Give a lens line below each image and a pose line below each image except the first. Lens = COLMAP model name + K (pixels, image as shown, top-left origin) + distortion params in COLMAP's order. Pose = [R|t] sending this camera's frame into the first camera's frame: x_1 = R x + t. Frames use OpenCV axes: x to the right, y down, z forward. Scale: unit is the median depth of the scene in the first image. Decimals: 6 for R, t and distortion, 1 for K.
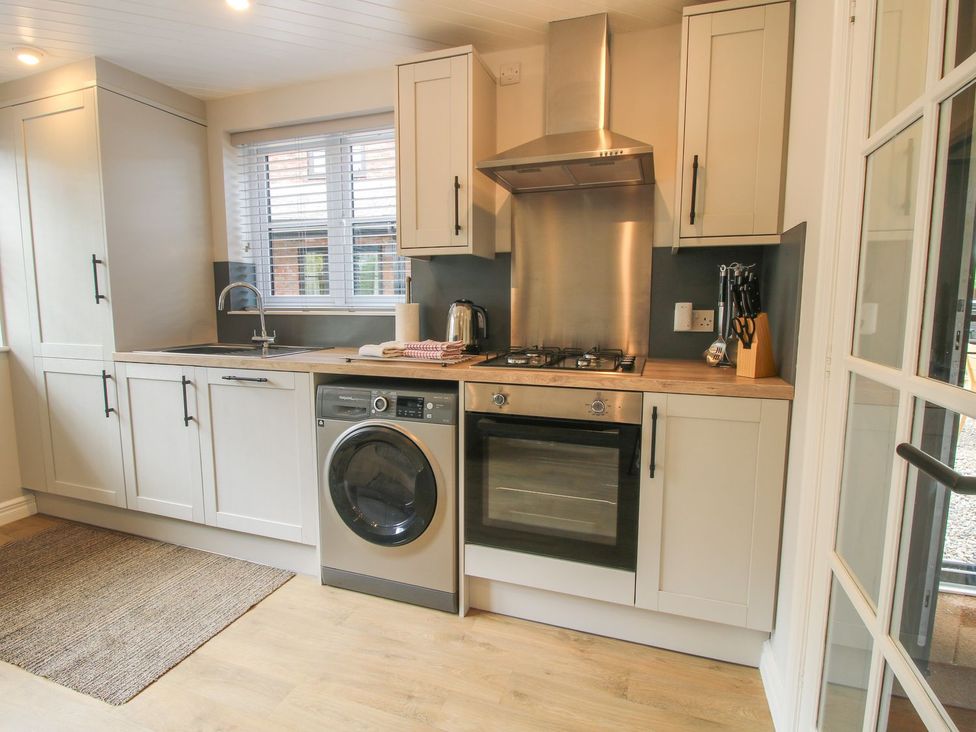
lens RADIAL K [[527.3, 0, 488.0], [0, 527.3, 366.0], [0, 0, 1]] dist [-0.005083, -0.002894]
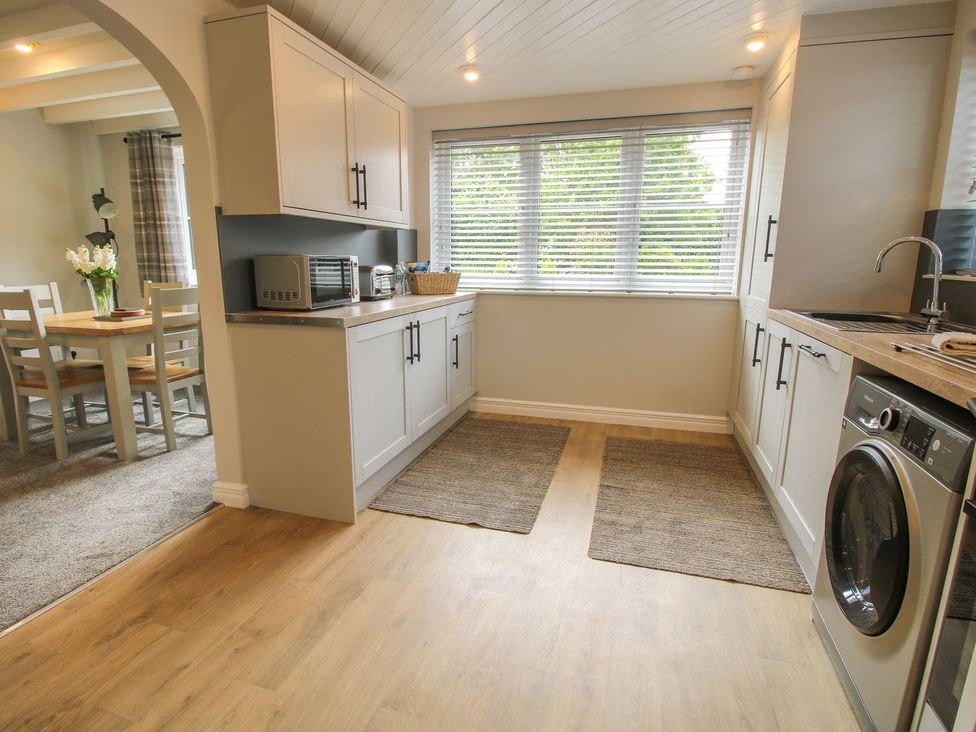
lens RADIAL K [[516.3, 0, 469.2], [0, 516.3, 365.5], [0, 0, 1]] dist [0.001179, -0.007390]
pose [[0.023708, 0.205589, -0.978351, 0.356356], [-0.133041, 0.970571, 0.200731, -0.046439], [0.990827, 0.125402, 0.050362, 0.397311]]
